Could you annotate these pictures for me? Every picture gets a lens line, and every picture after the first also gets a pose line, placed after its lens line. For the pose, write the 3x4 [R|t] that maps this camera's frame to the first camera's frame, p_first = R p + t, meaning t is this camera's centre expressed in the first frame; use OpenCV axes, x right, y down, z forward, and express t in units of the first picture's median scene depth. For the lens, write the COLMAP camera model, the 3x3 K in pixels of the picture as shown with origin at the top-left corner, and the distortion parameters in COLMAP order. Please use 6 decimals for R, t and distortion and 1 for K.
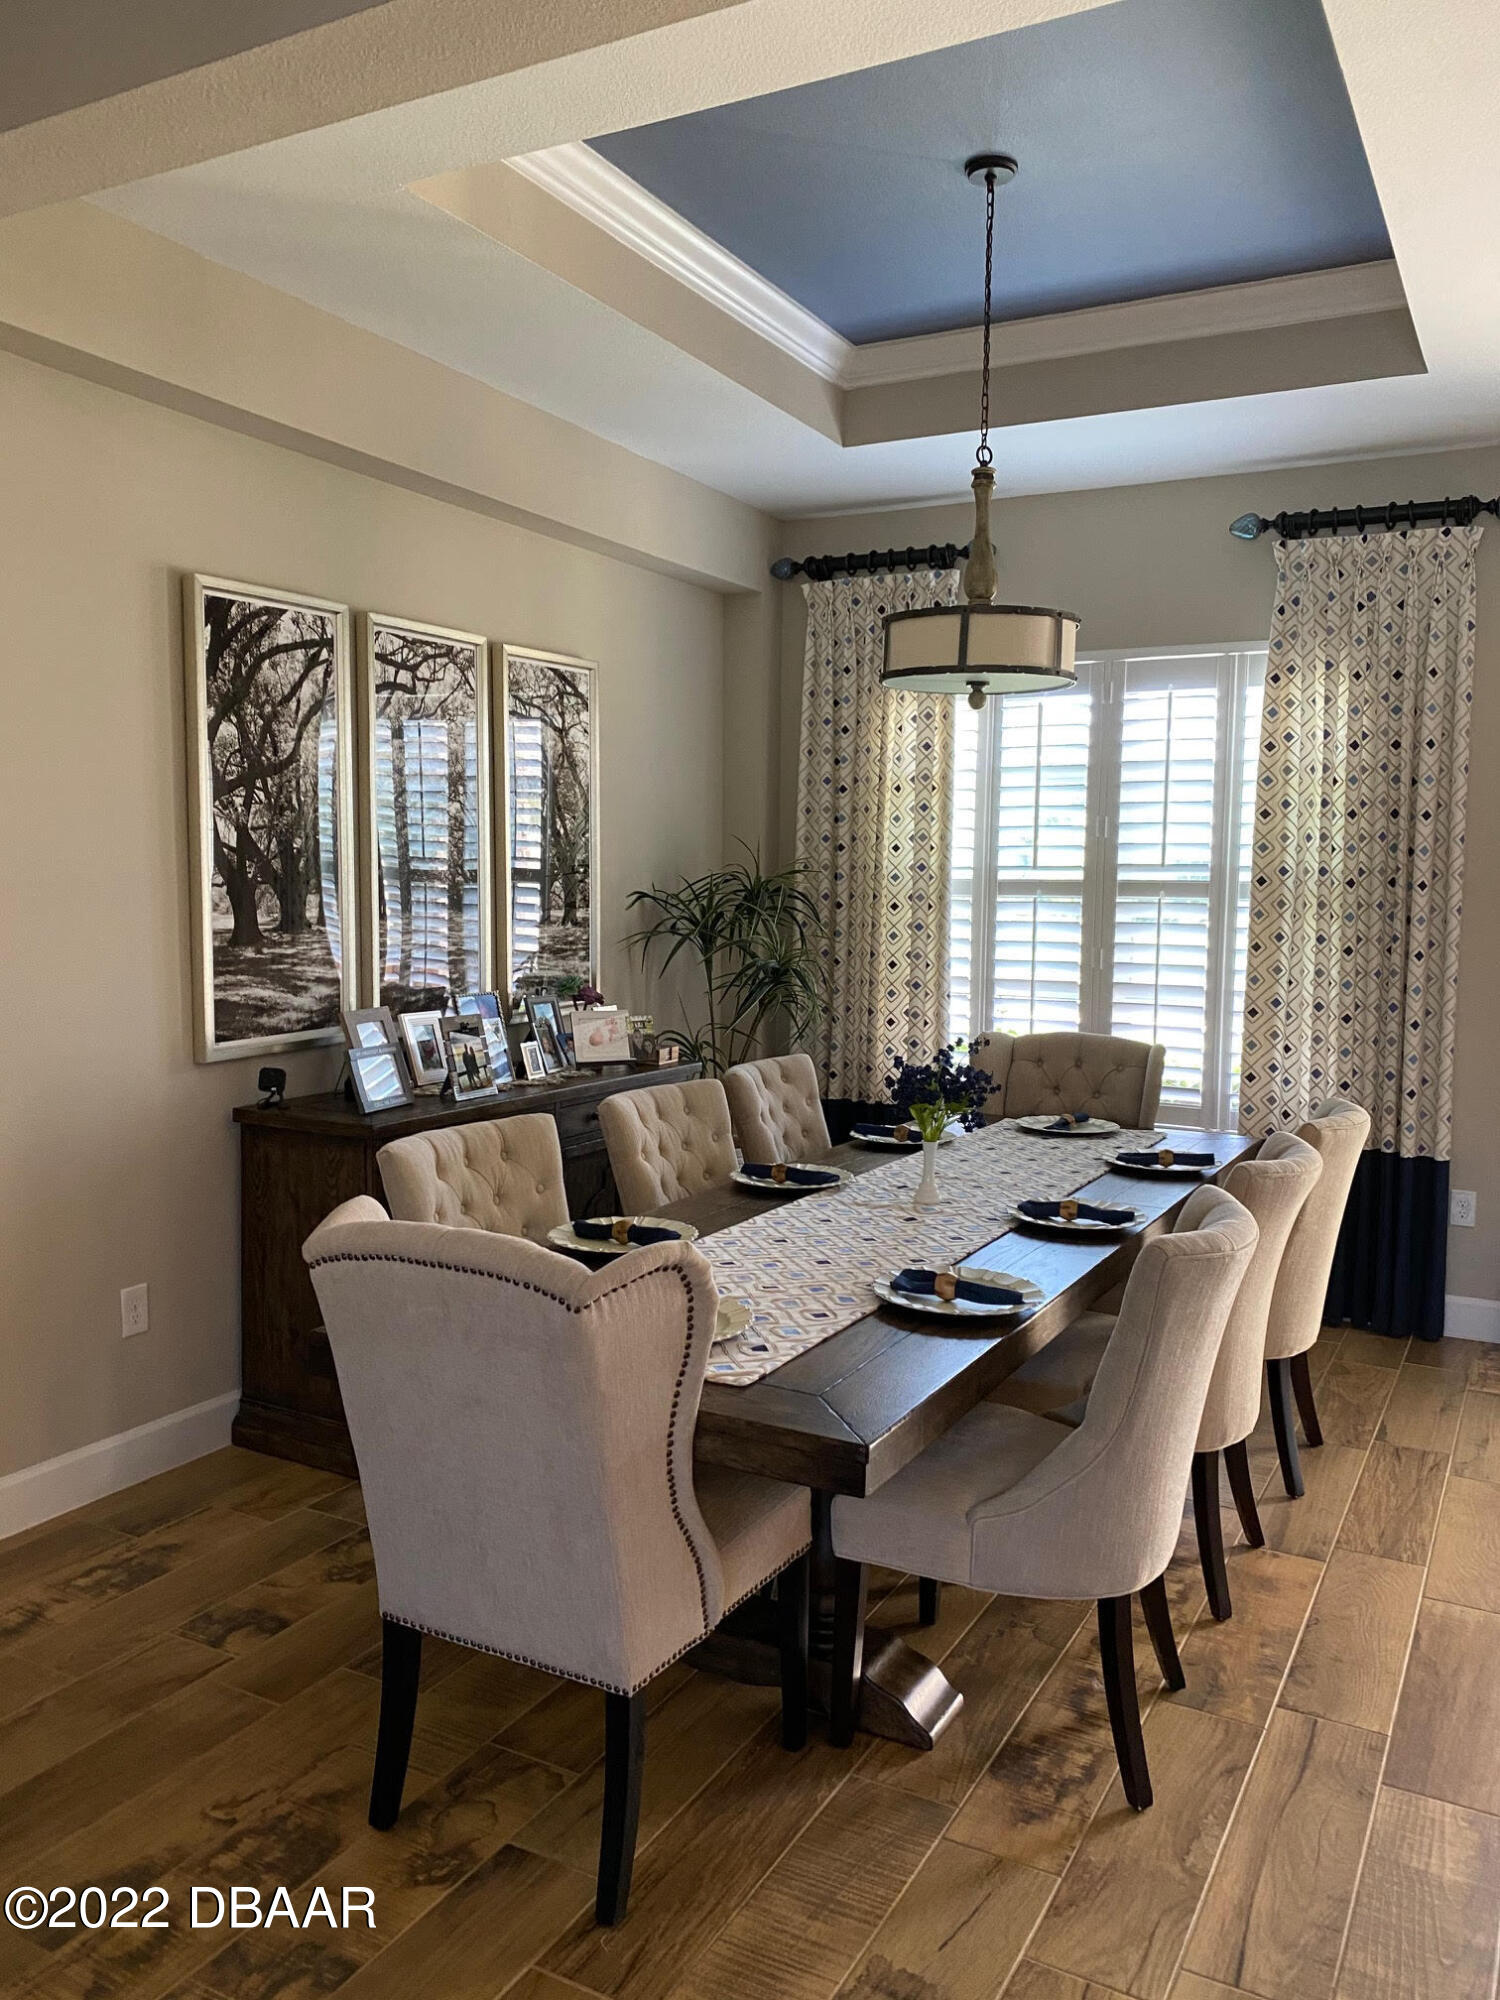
lens RADIAL K [[1512.0, 0, 753.3], [0, 1512.0, 1002.6], [0, 0, 1]] dist [0.082908, -0.121550]
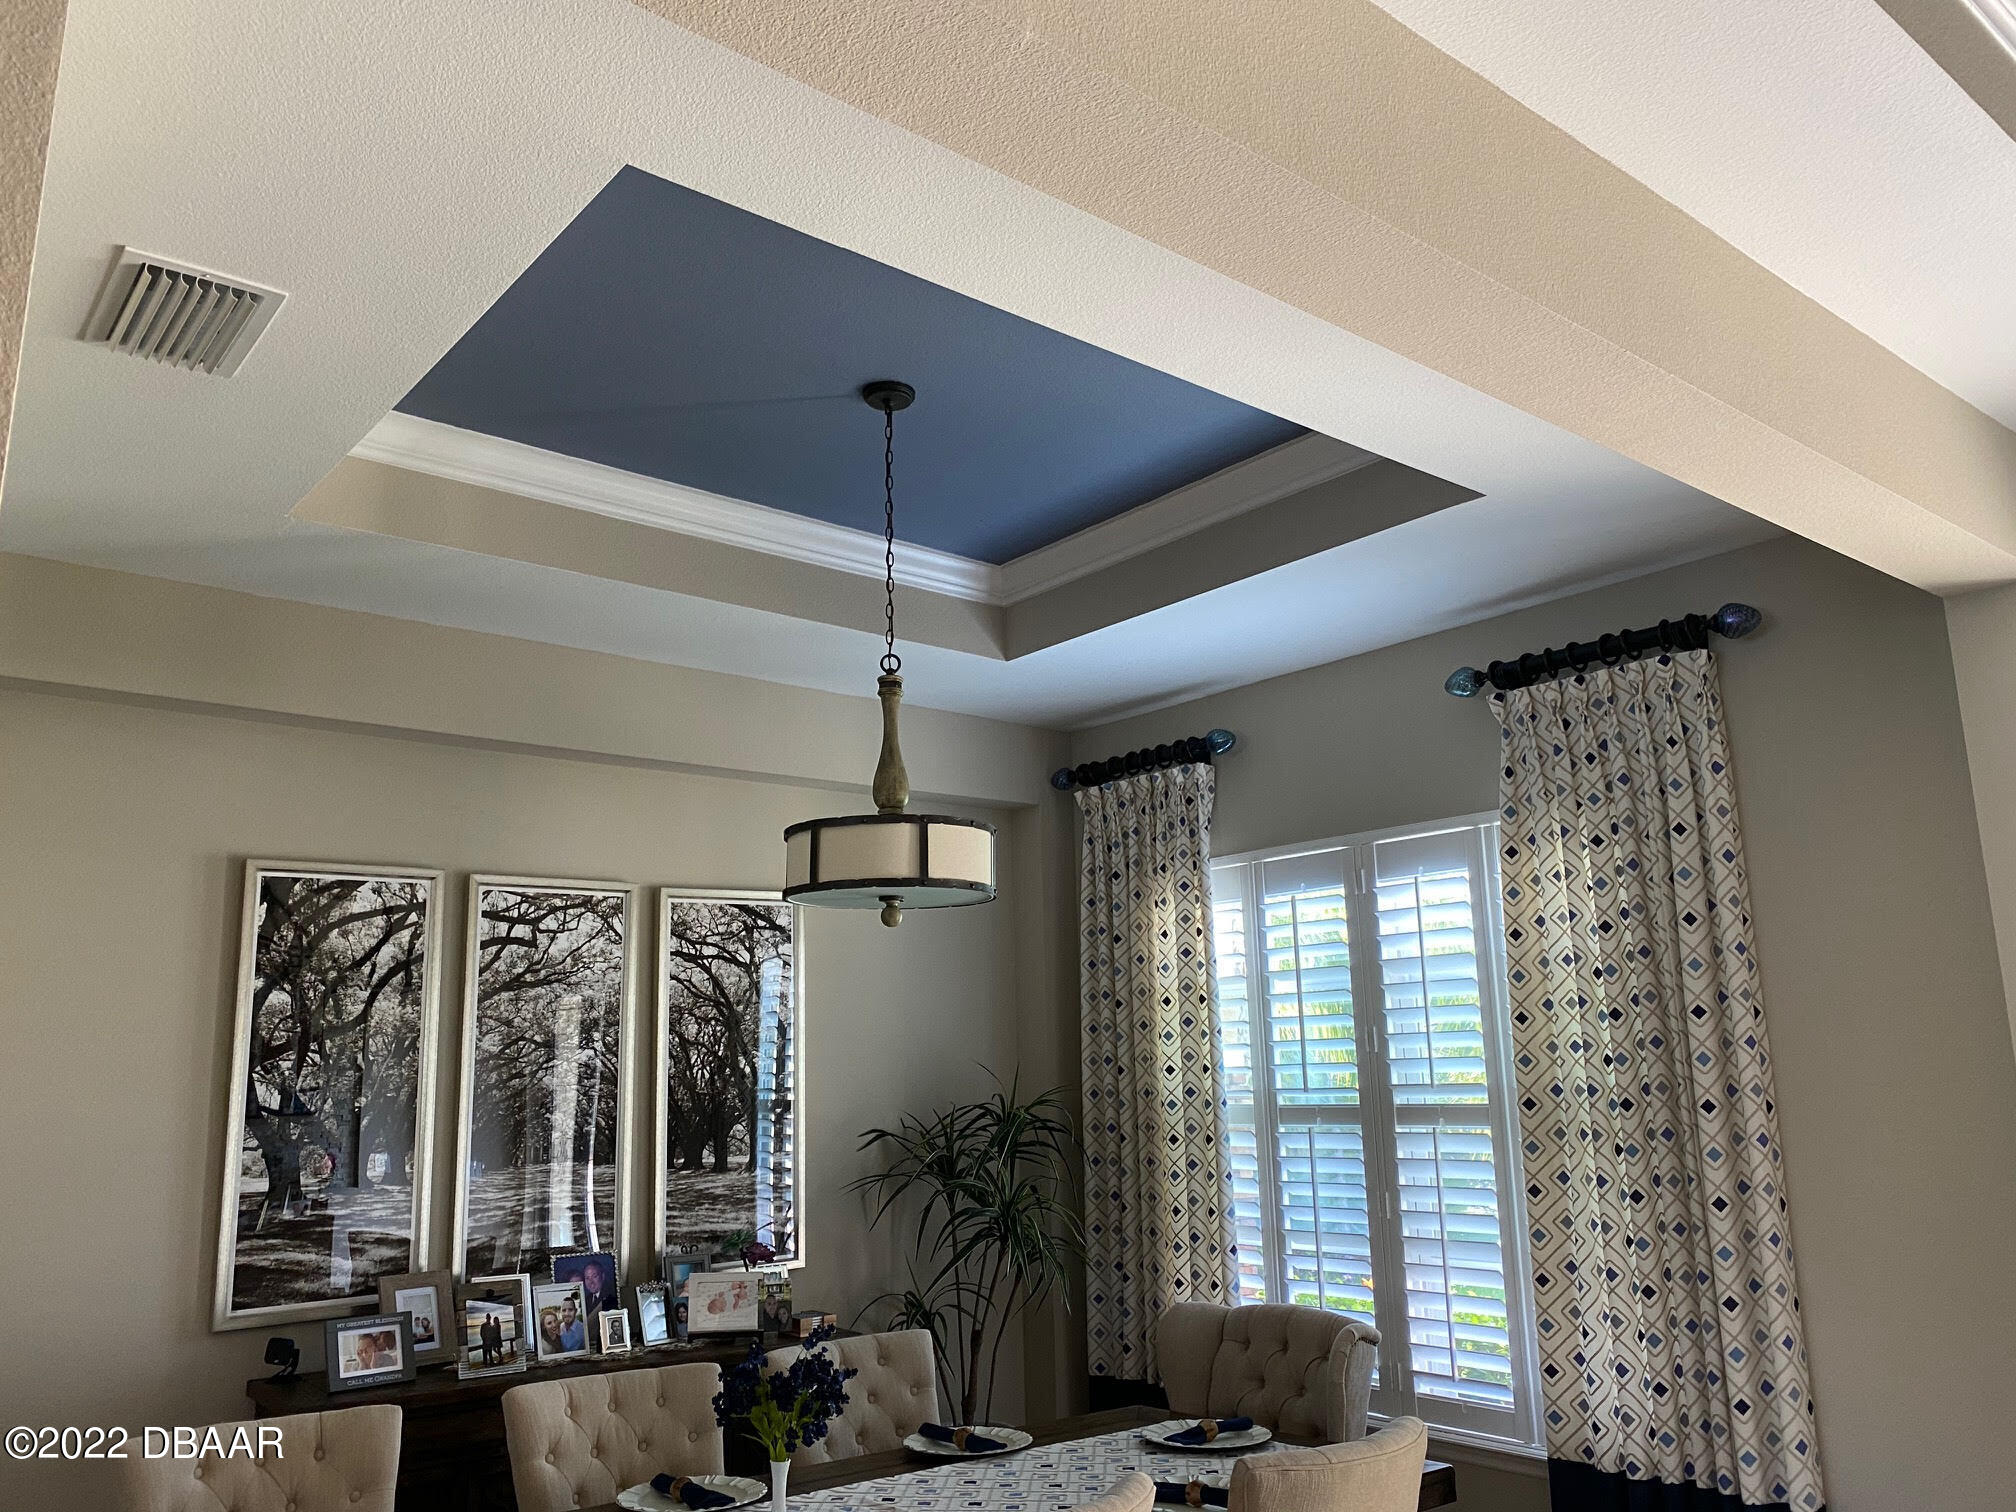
lens RADIAL K [[1524.1, 0, 1000.2], [0, 1524.1, 753.9], [0, 0, 1]] dist [0.082908, -0.121550]
pose [[0.920249, -0.113313, -0.374569, 0.461603], [-0.001749, 0.955960, -0.293491, -0.022246], [0.391329, 0.270740, 0.879523, 0.173063]]
